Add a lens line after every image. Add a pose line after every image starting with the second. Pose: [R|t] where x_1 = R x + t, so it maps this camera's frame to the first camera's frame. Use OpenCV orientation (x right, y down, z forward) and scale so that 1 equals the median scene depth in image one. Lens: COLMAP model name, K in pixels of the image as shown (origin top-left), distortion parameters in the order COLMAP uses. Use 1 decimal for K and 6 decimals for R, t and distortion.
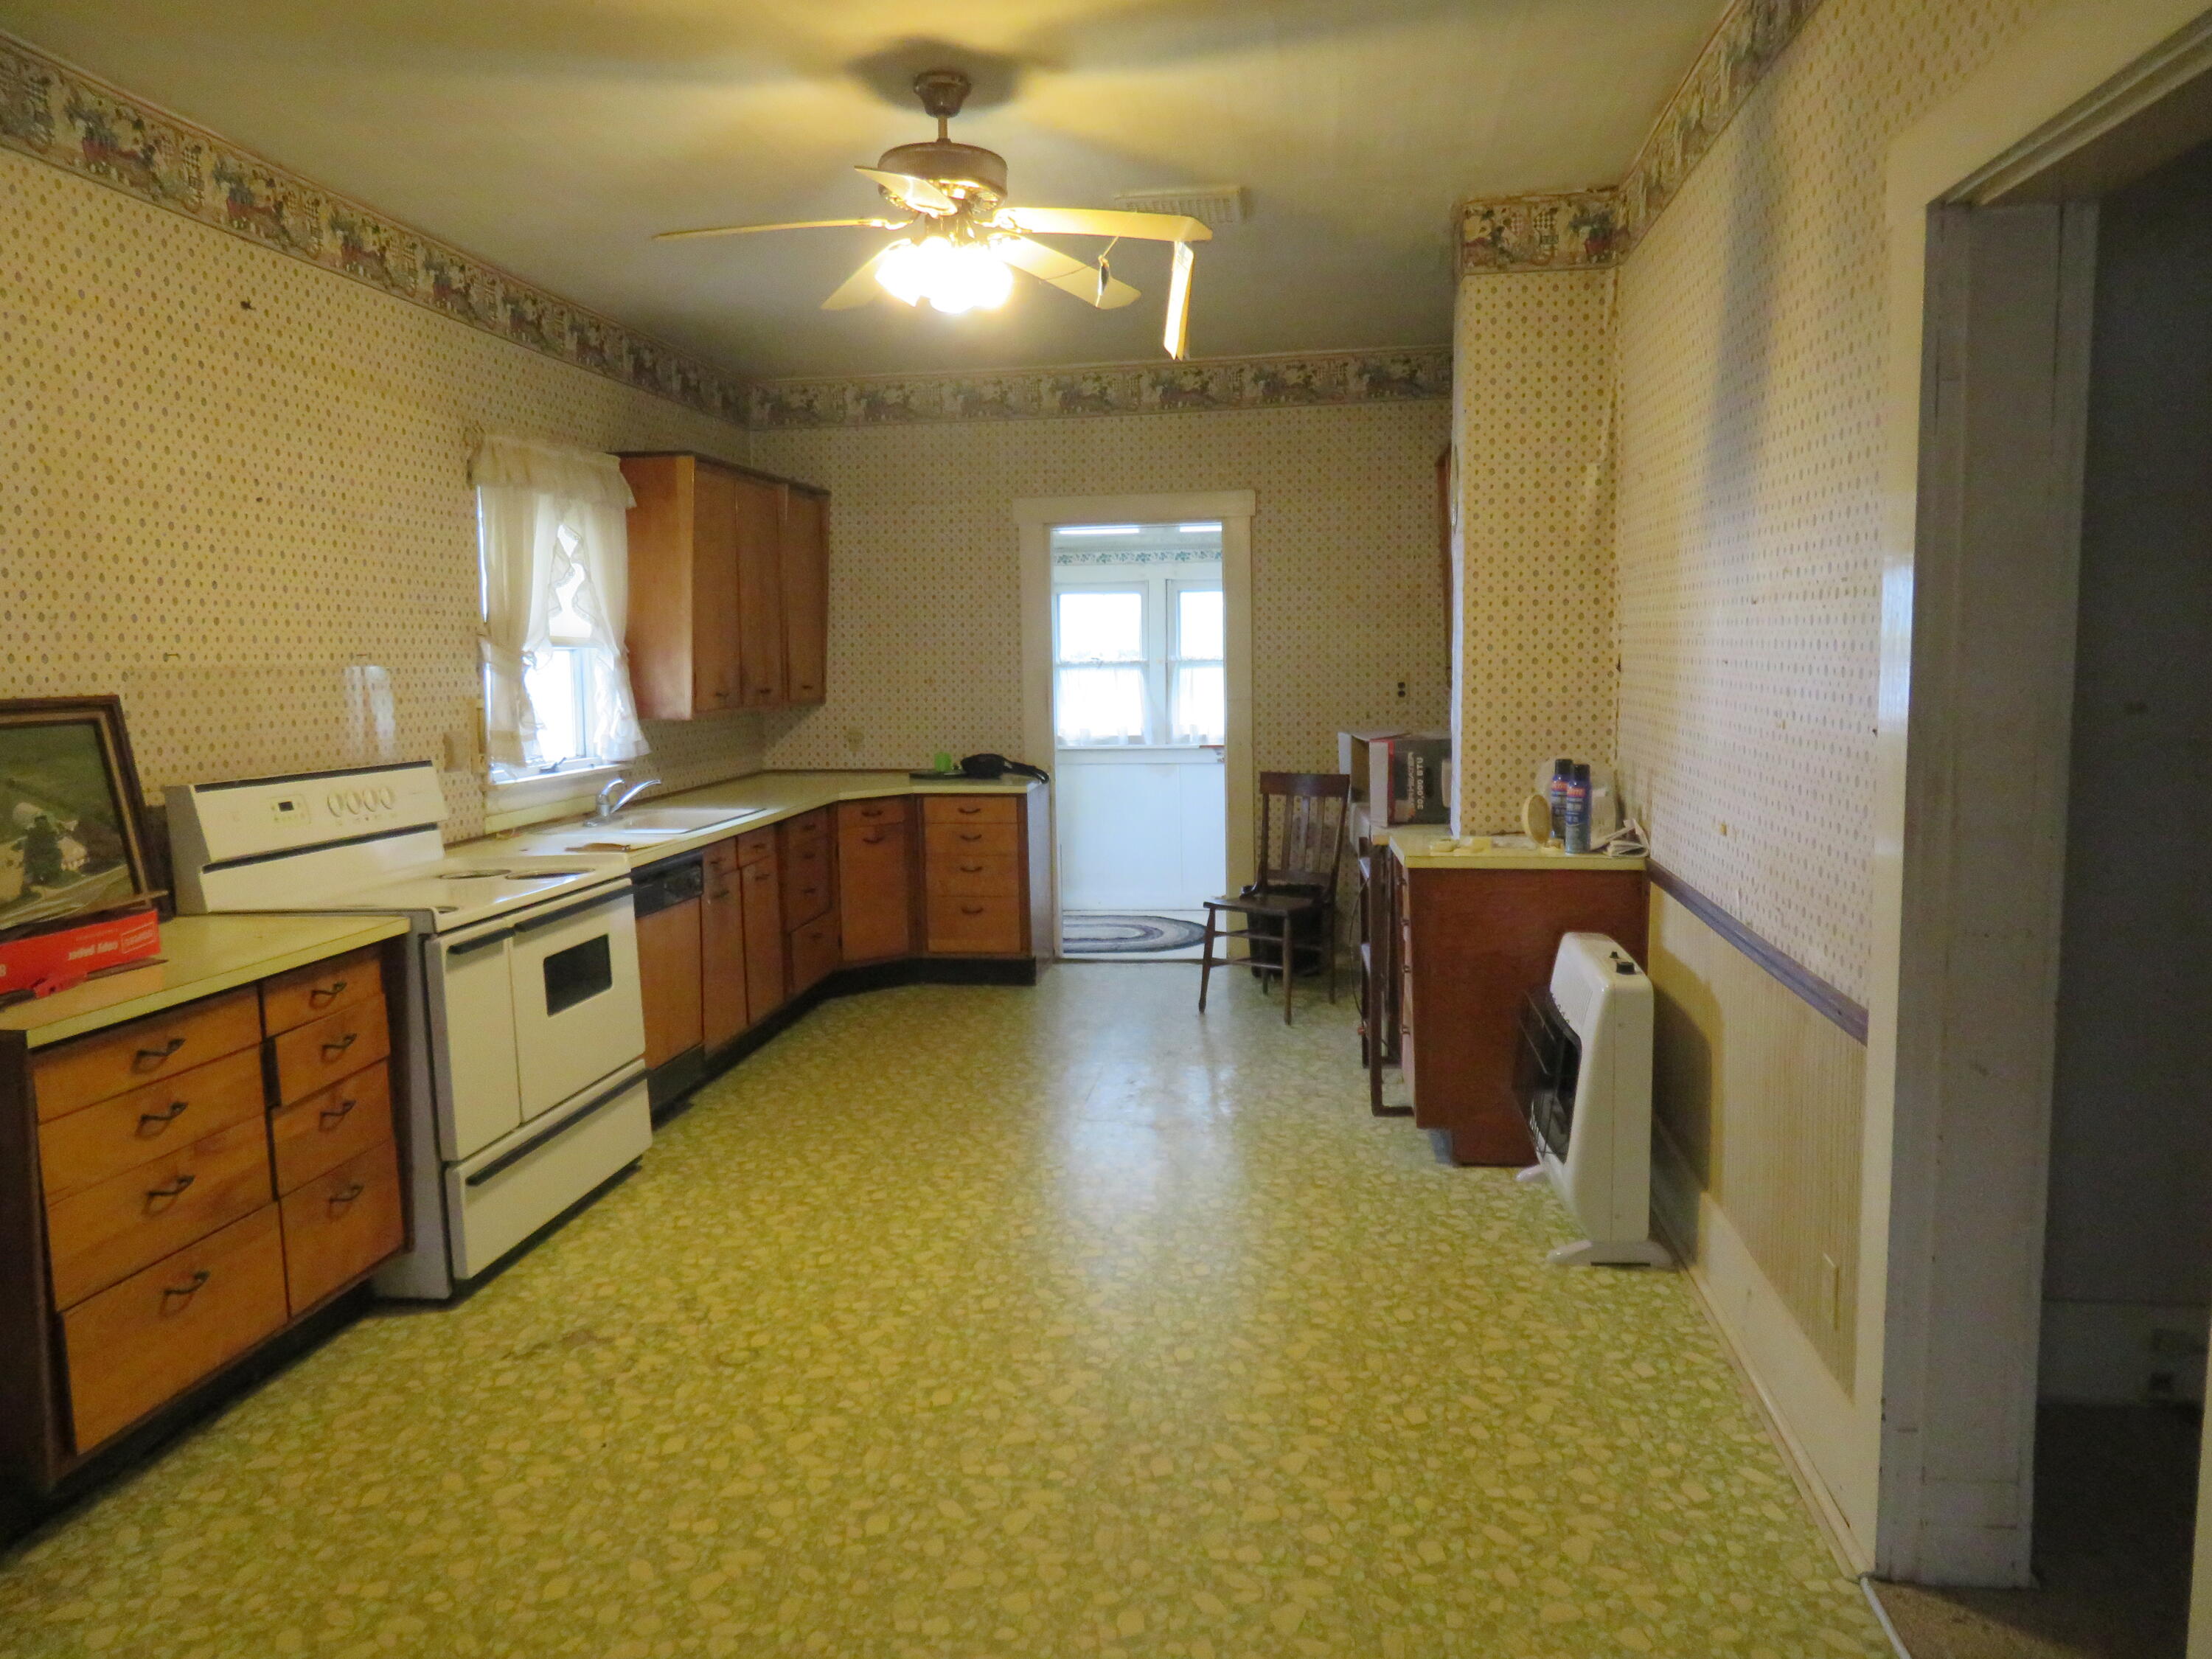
lens RADIAL K [[1550.6, 0, 1106.0], [0, 1550.6, 829.5], [0, 0, 1]] dist [-0.011327, -0.002139]
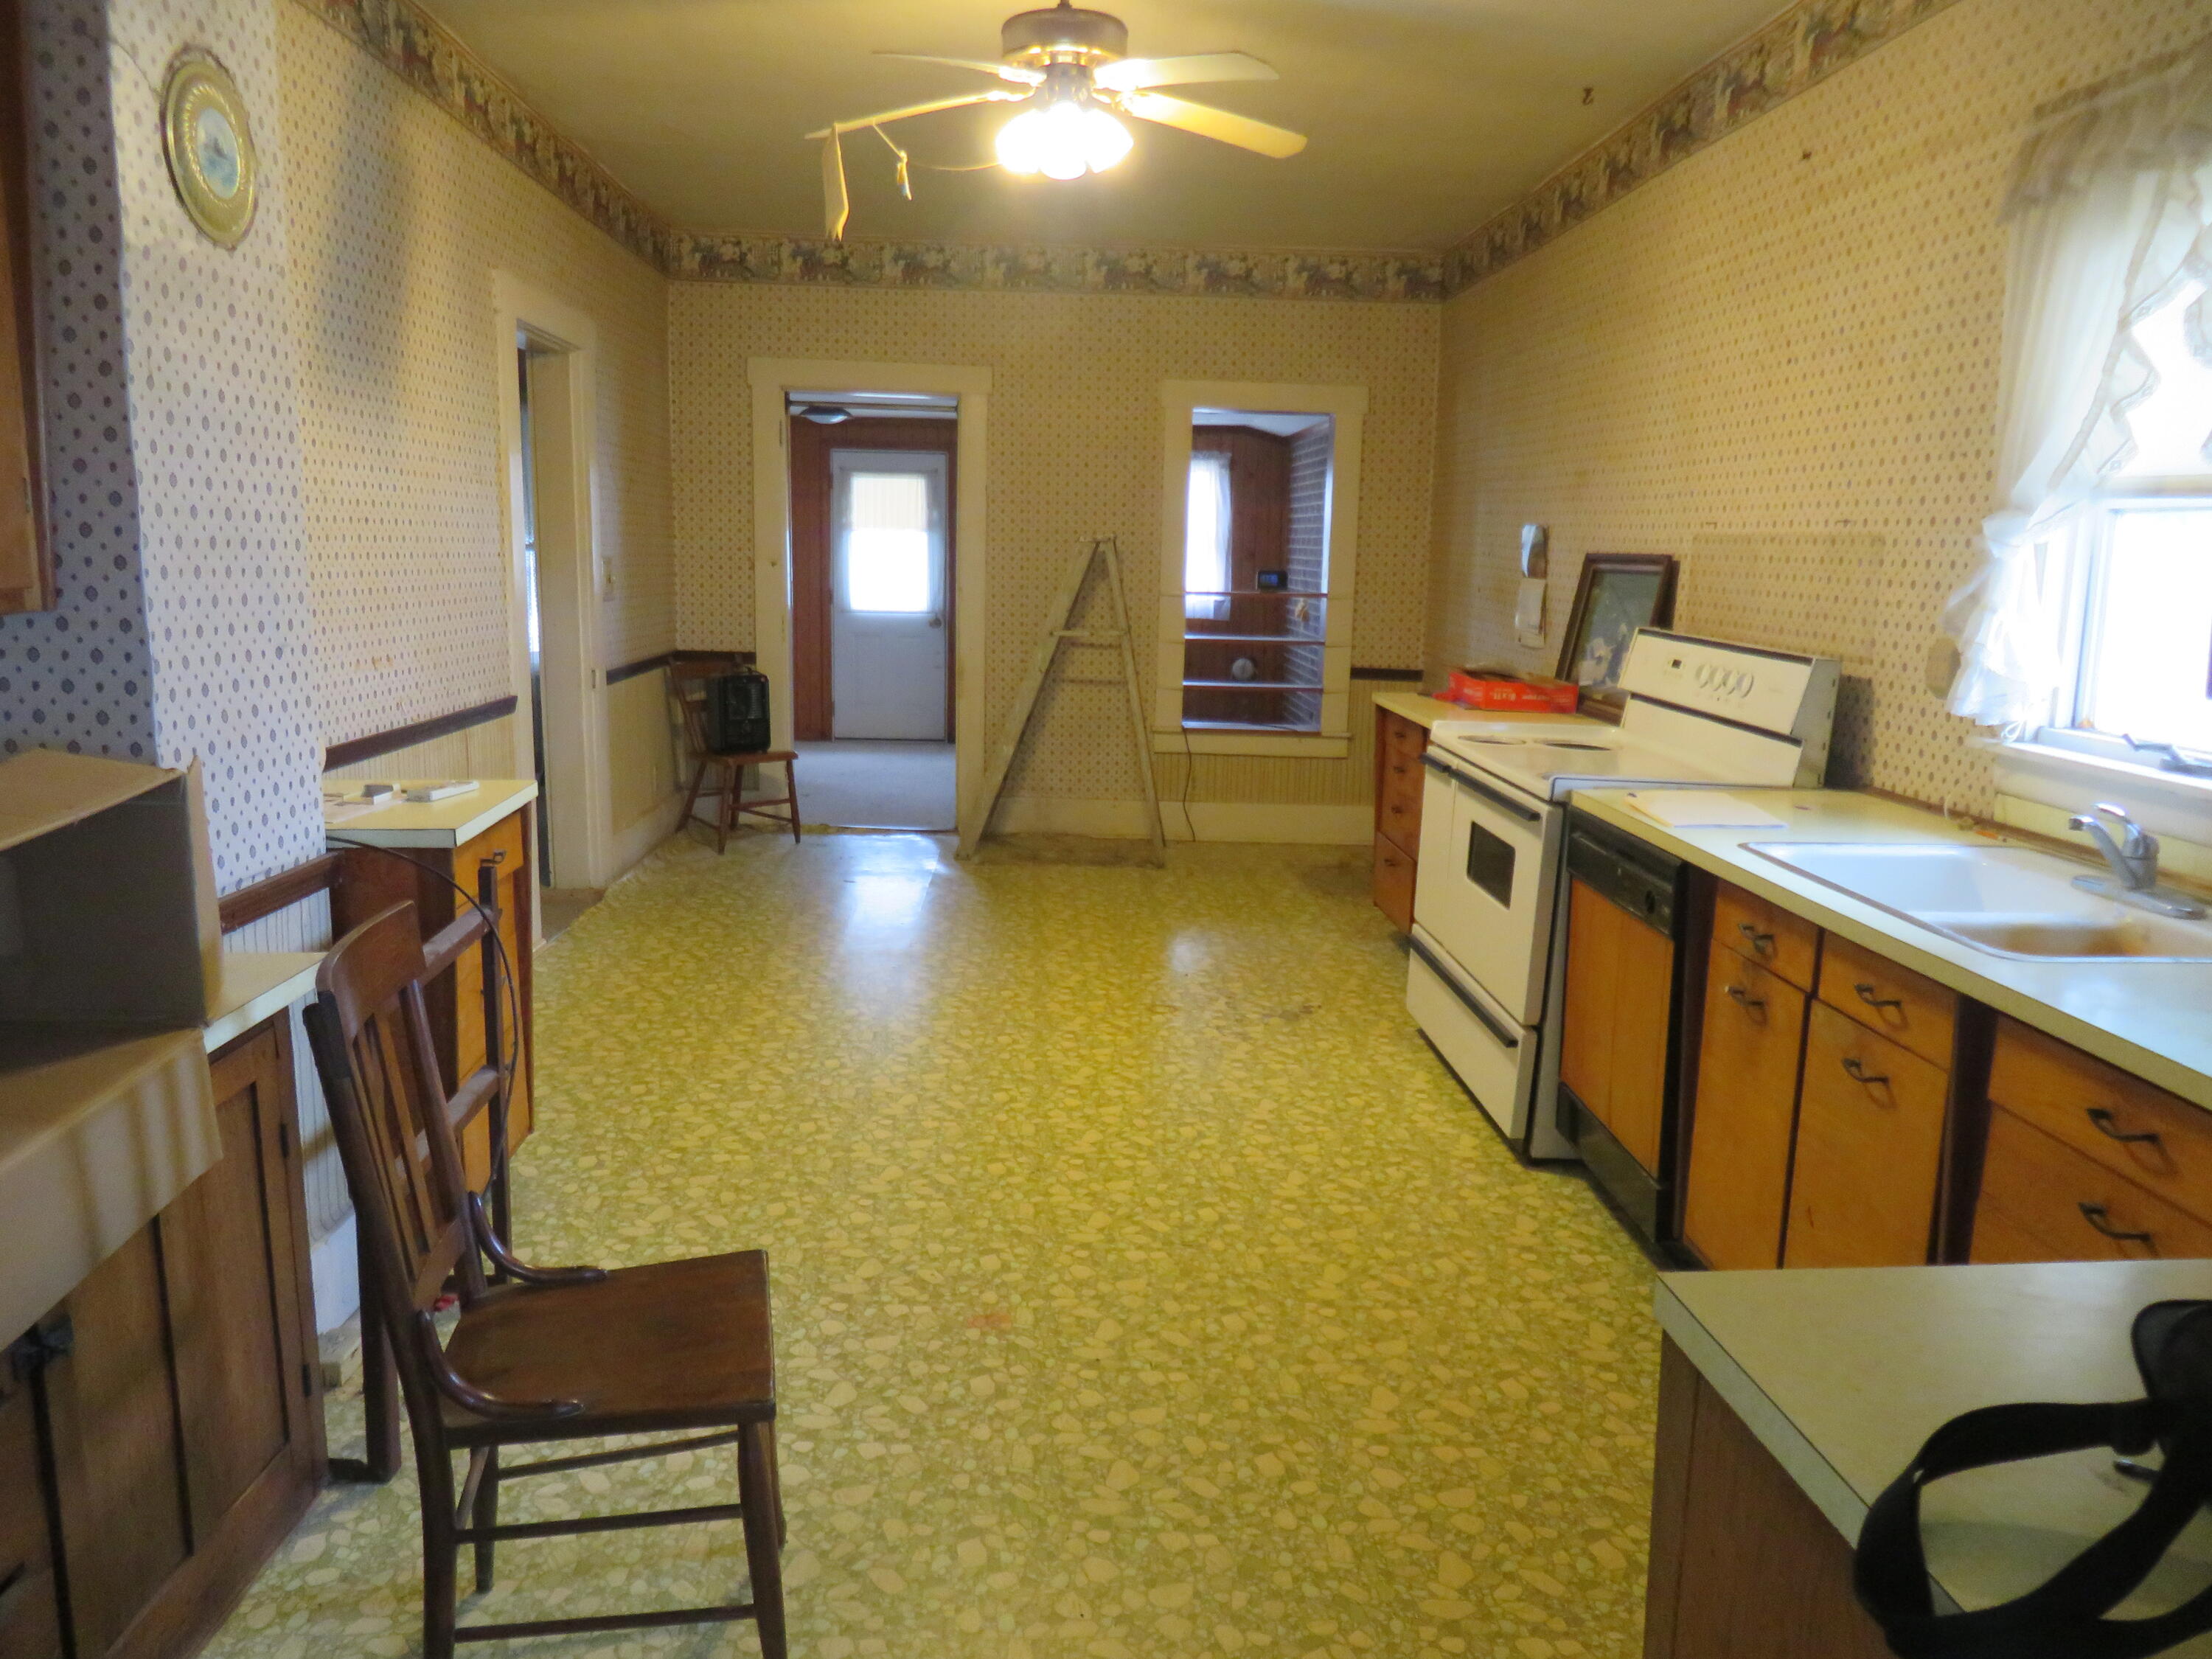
lens RADIAL K [[1550.6, 0, 1106.0], [0, 1550.6, 829.5], [0, 0, 1]] dist [-0.011327, -0.002139]
pose [[-0.982964, 0.028589, -0.181563, 0.069464], [-0.026460, 0.955528, 0.293710, -0.233355], [0.181885, 0.293510, -0.938493, 2.179028]]
